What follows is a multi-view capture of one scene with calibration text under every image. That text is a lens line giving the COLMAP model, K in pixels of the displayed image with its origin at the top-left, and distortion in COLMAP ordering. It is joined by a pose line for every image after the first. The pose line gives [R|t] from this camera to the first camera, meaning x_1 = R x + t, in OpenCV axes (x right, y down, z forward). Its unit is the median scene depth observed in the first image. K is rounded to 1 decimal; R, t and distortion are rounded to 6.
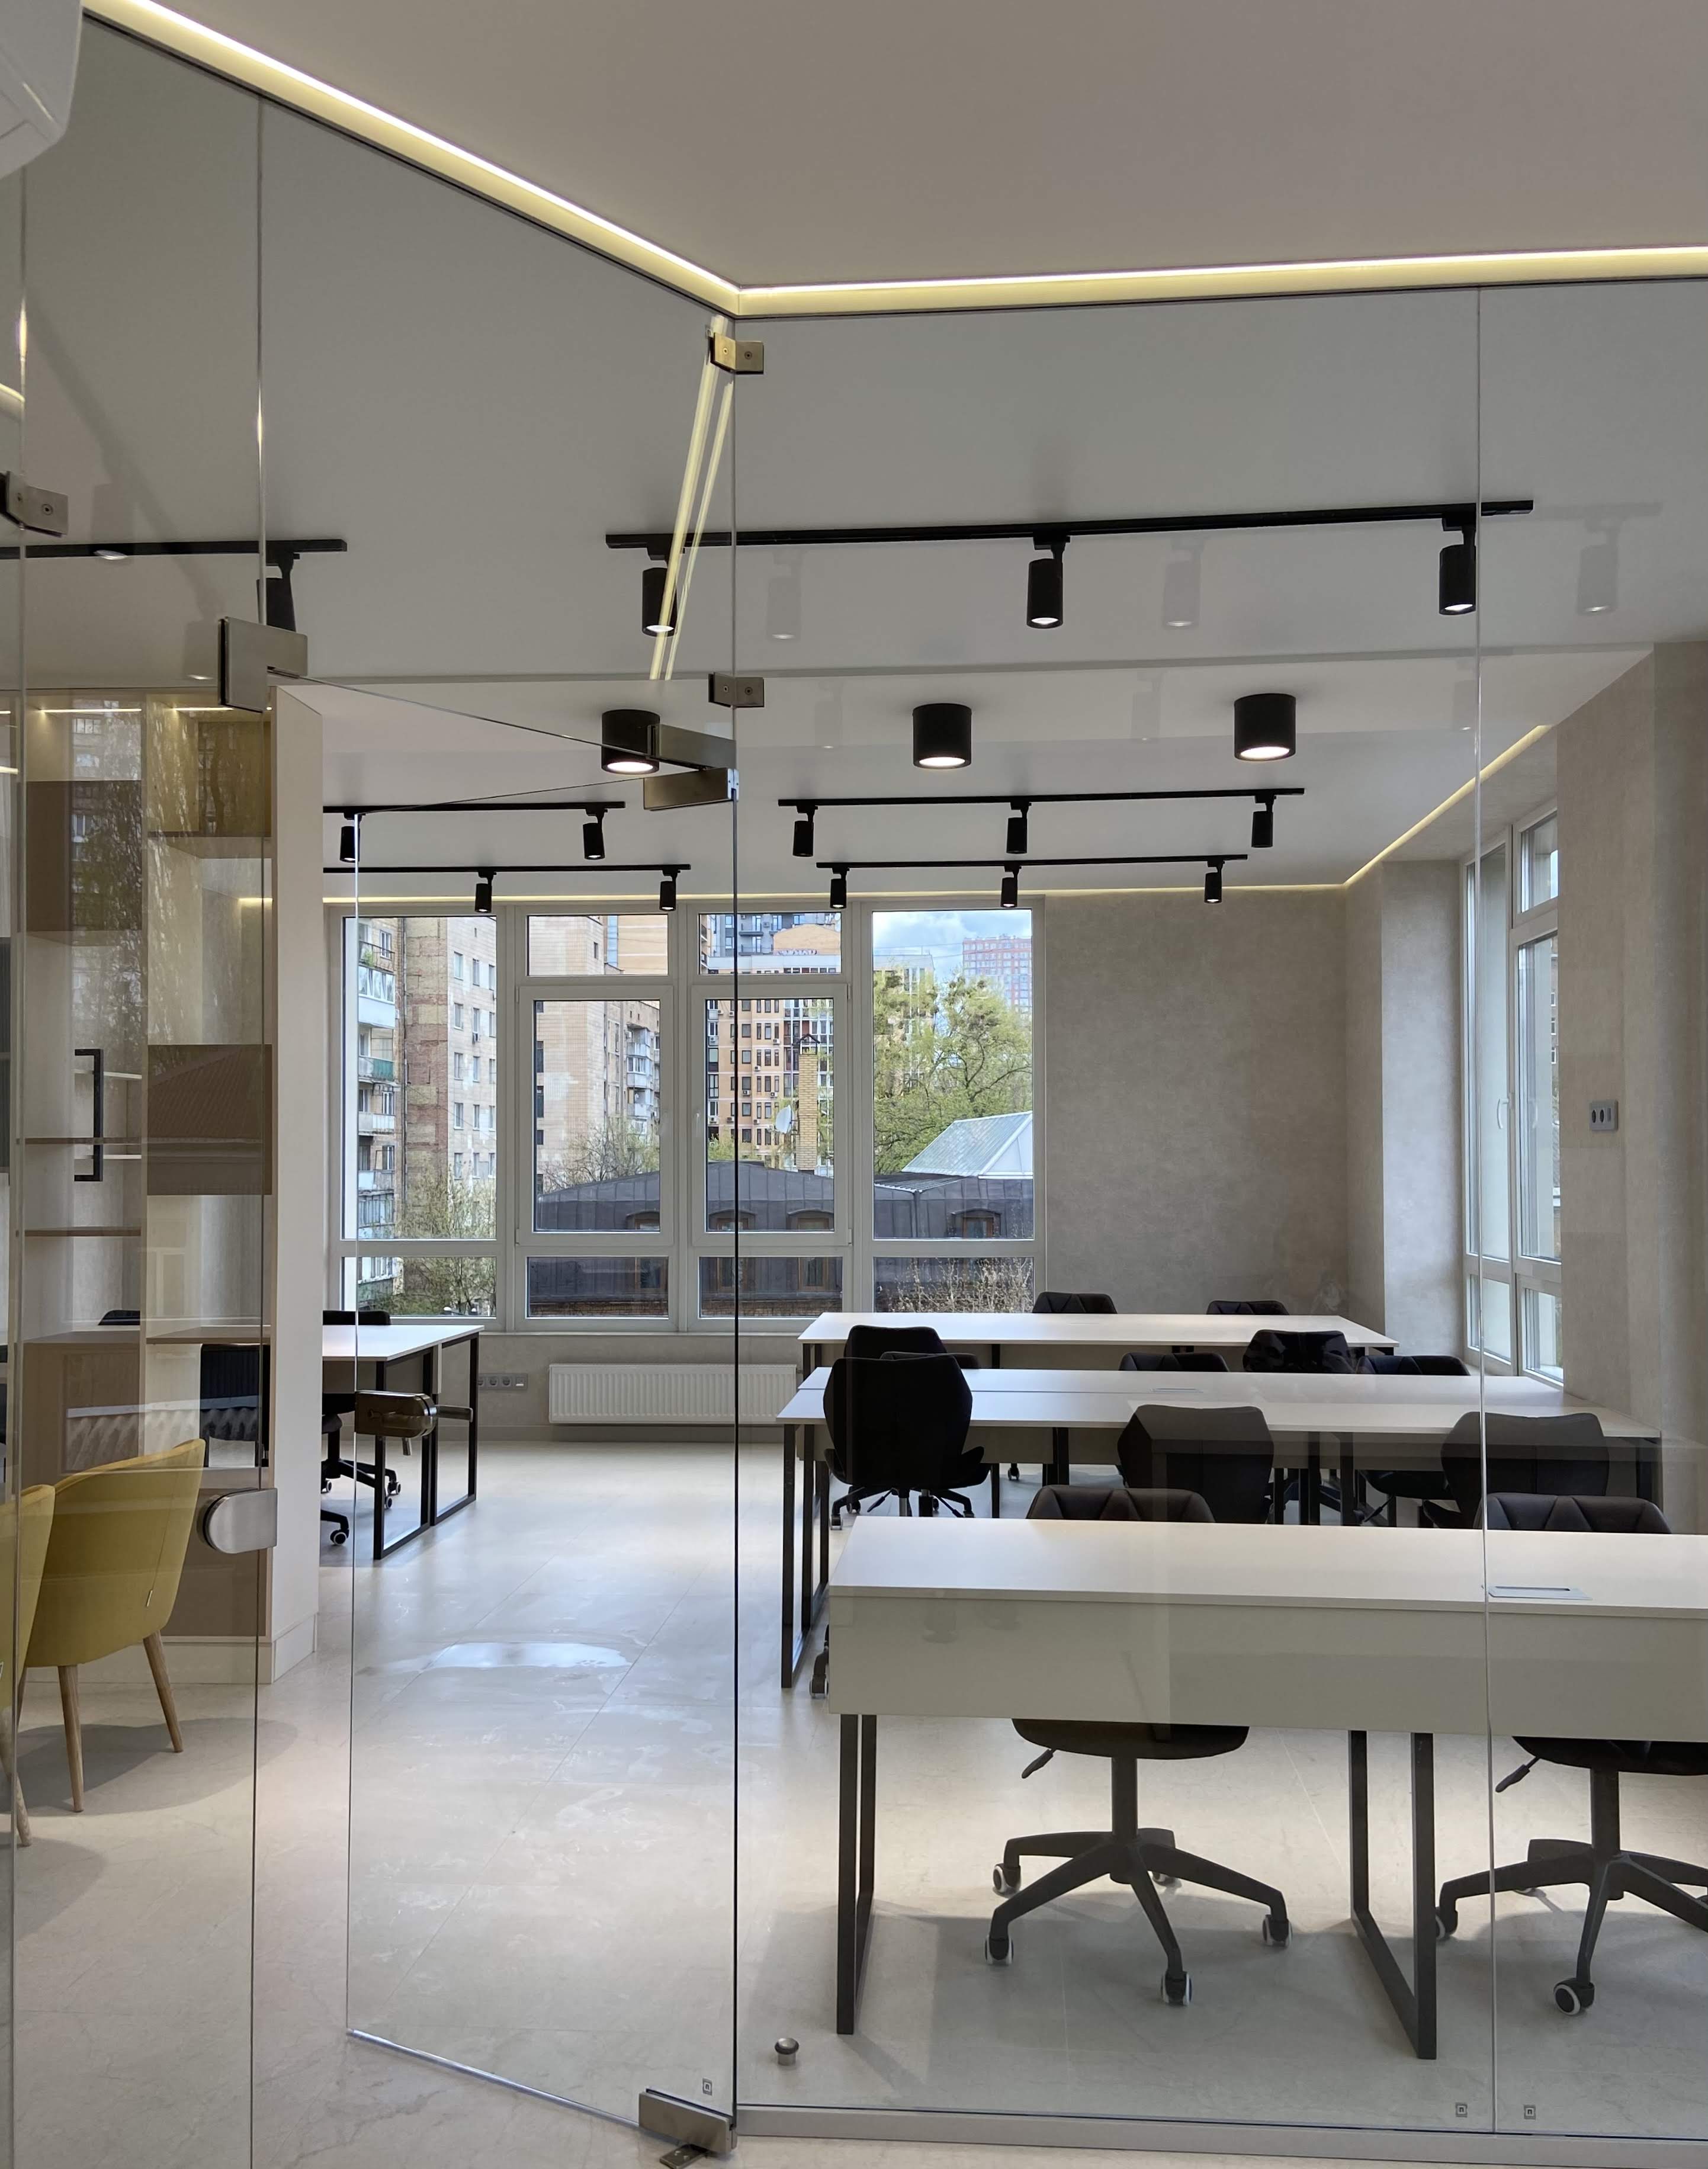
lens RADIAL K [[1692.8, 0, 827.4], [0, 1692.8, 1140.5], [0, 0, 1]] dist [0.049024, -0.004982]
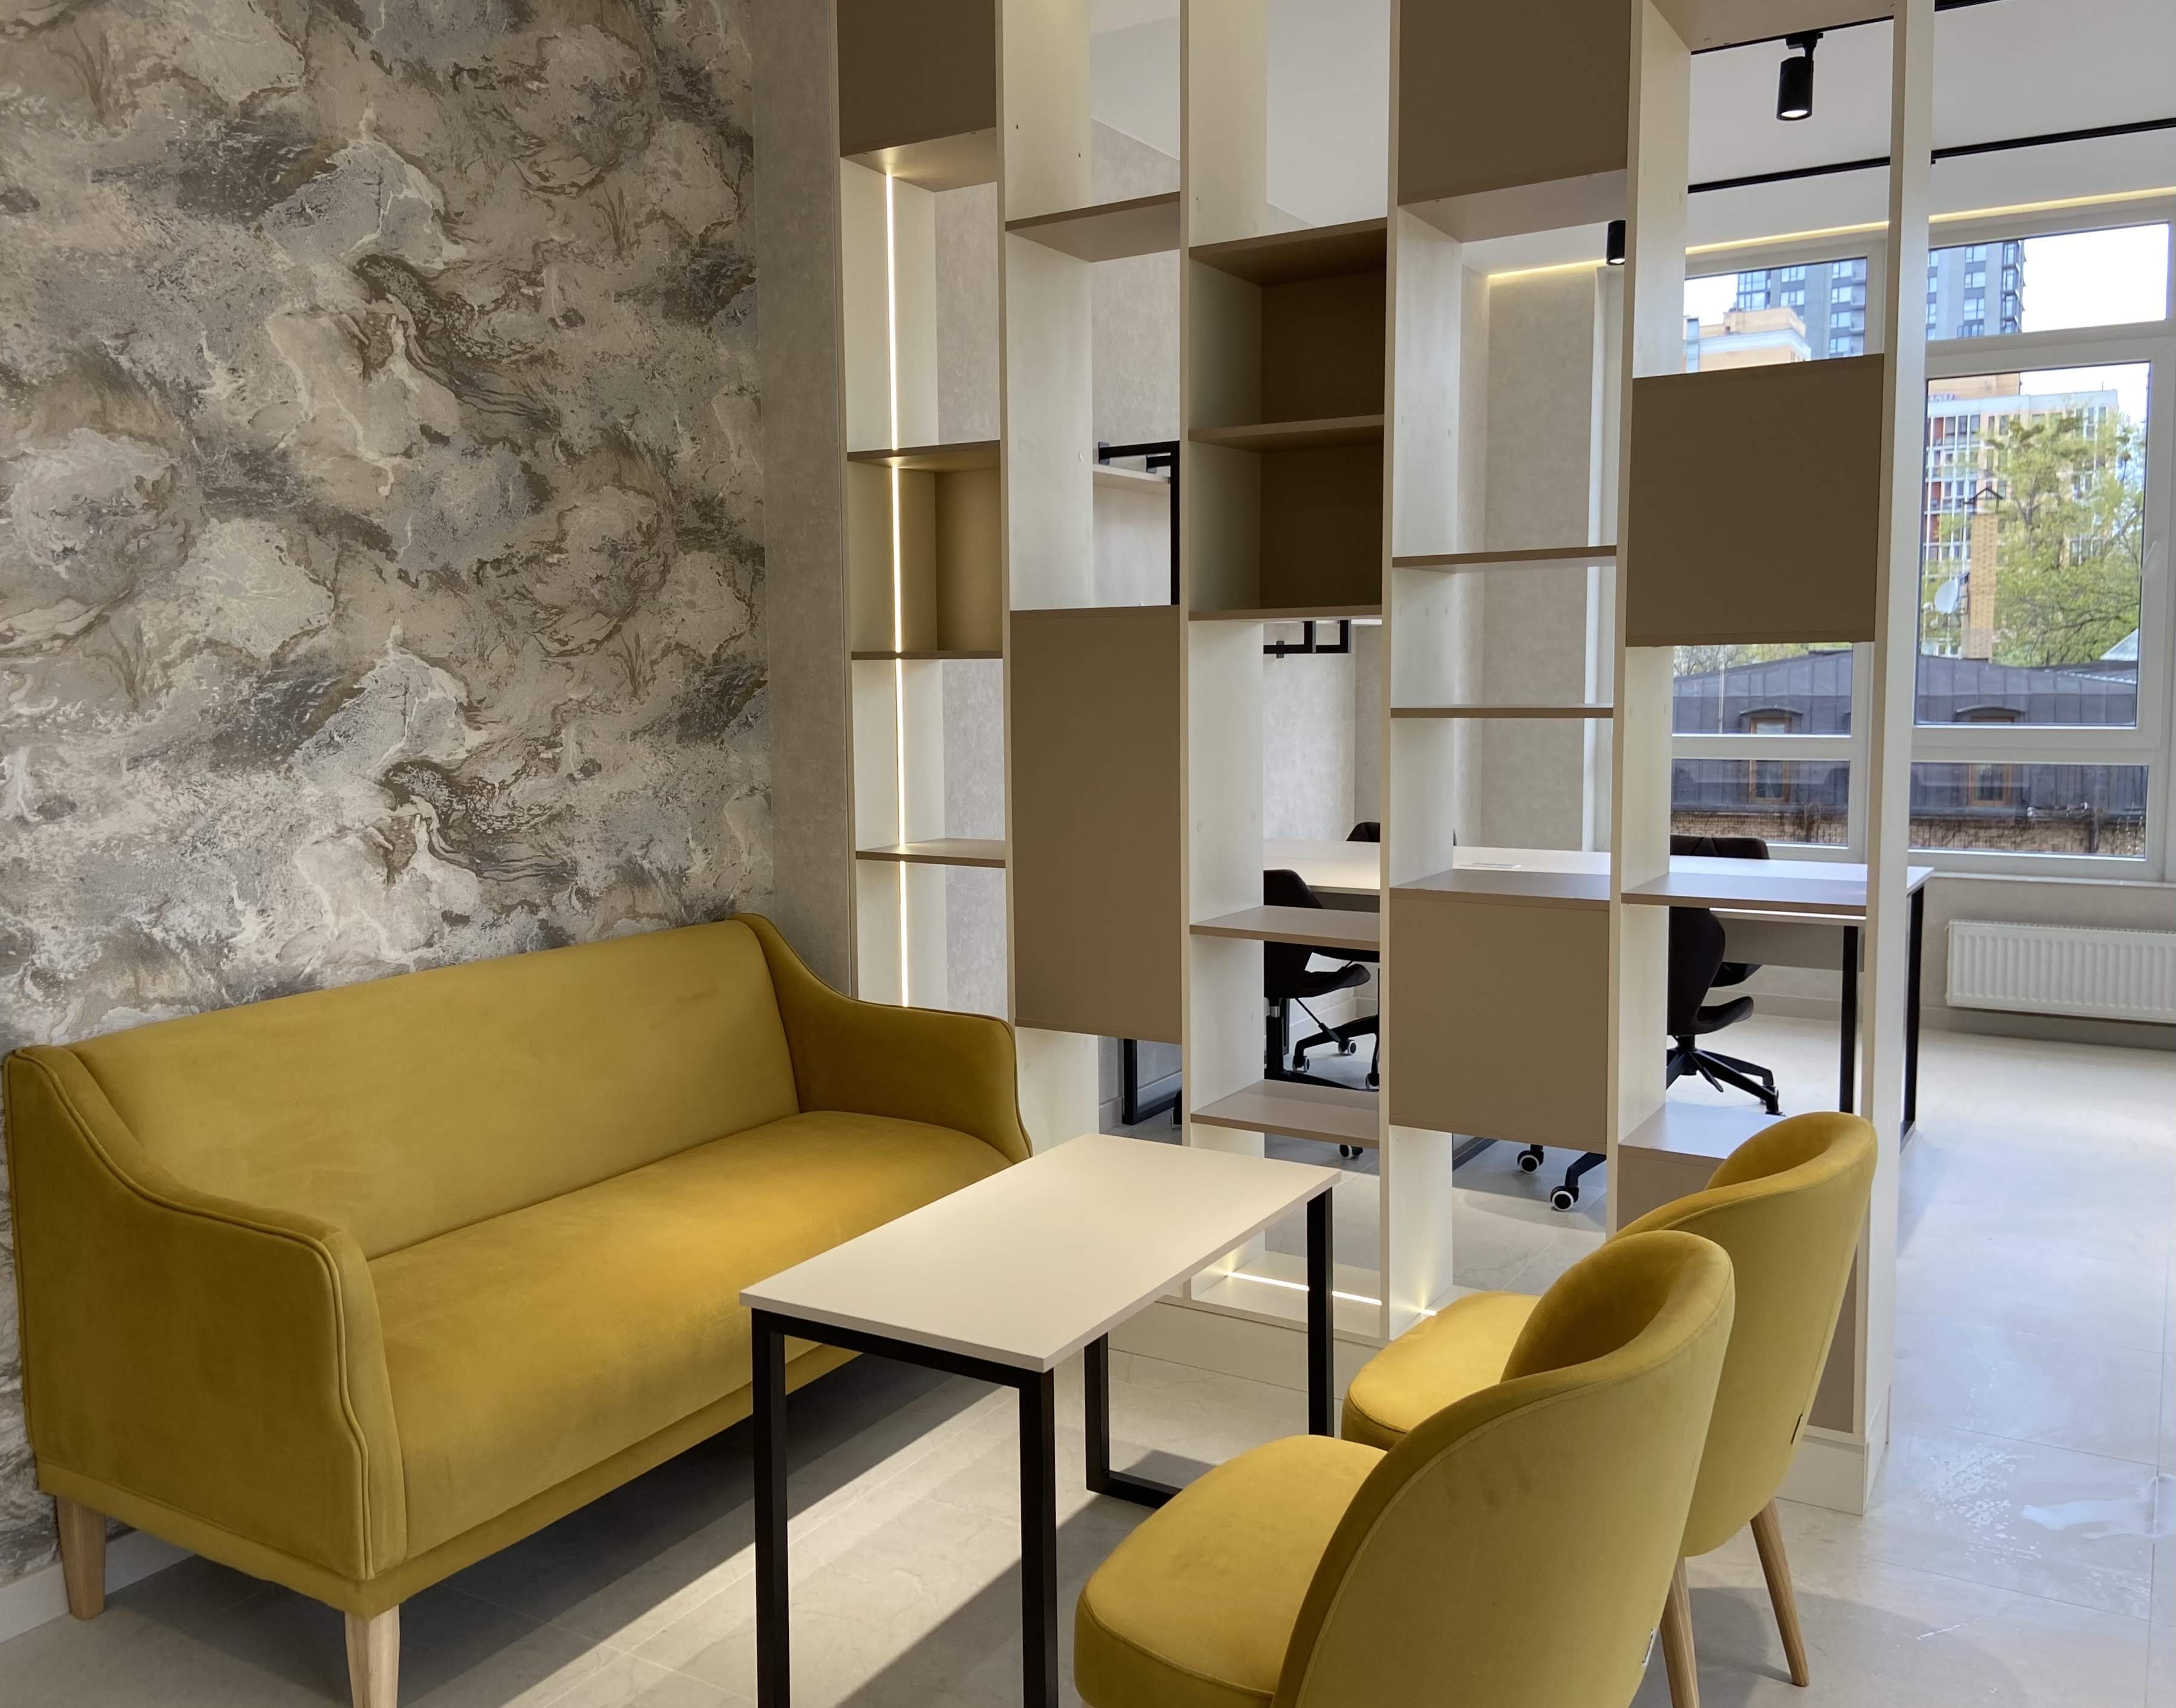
lens RADIAL K [[1698.1, 0, 1081.5], [0, 1698.1, 844.5], [0, 0, 1]] dist [0.049024, -0.004982]
pose [[0.905569, 0.037354, -0.422552, -0.300405], [0.013276, 0.993132, 0.116247, 0.027321], [0.423992, -0.110879, 0.898853, 0.375285]]
